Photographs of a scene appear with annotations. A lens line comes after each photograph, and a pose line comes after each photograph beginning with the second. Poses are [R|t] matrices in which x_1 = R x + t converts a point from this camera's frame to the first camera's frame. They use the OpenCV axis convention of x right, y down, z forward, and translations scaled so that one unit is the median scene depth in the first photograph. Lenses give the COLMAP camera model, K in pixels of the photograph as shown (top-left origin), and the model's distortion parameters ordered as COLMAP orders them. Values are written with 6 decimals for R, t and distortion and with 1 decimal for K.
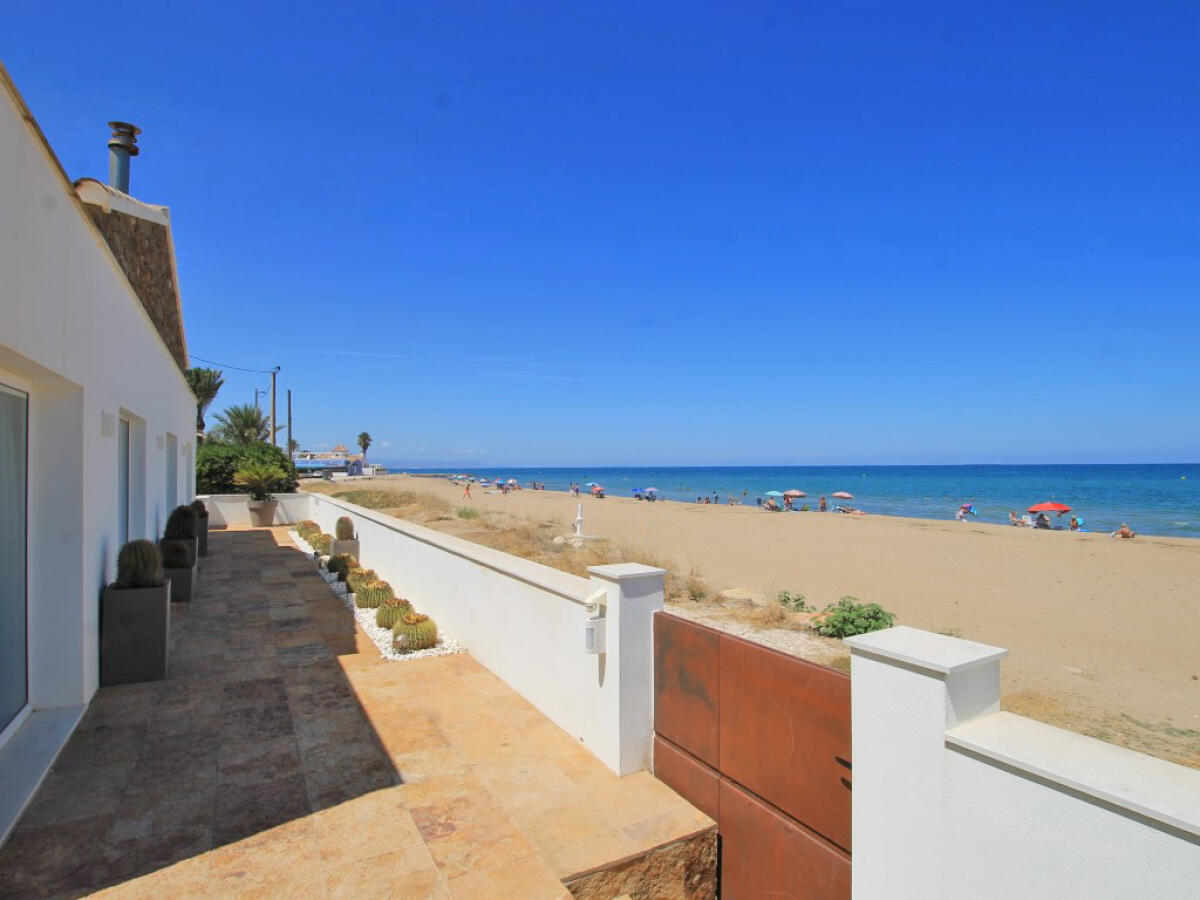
lens RADIAL K [[633.5, 0, 599.4], [0, 633.5, 452.5], [0, 0, 1]] dist [-0.034001, 0.003267]
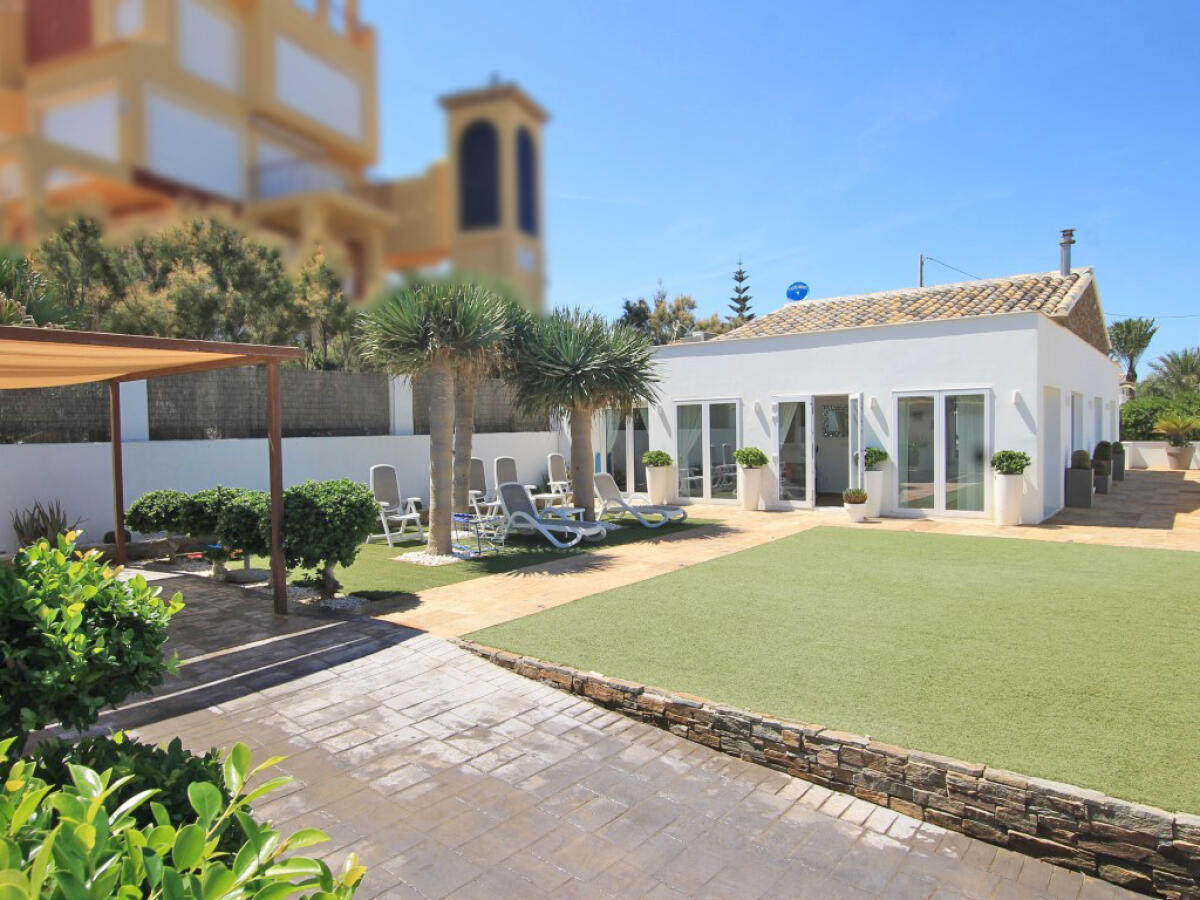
lens RADIAL K [[767.1, 0, 601.7], [0, 767.1, 454.8], [0, 0, 1]] dist [-0.023998, 0.005043]
pose [[0.372674, 0.030833, -0.927450, 0.154329], [0.035200, 0.998259, 0.047331, -0.004856], [0.927294, -0.050285, 0.370940, -0.215198]]
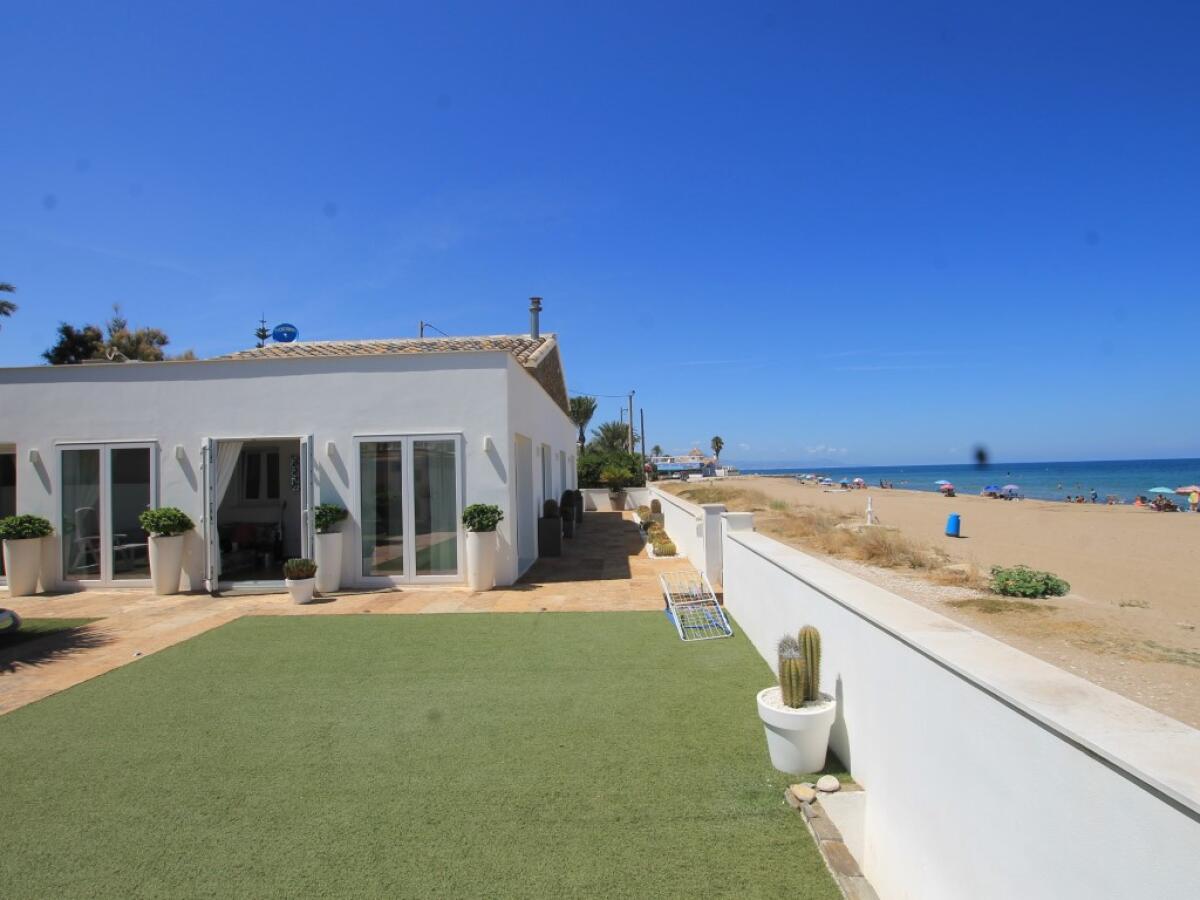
lens RADIAL K [[633.5, 0, 603.3], [0, 633.5, 454.5], [0, 0, 1]] dist [-0.034001, 0.003267]
pose [[0.856230, -0.029851, -0.515731, 0.086691], [0.031053, 0.999498, -0.006297, -0.001118], [0.515660, -0.010623, 0.856727, -0.122275]]
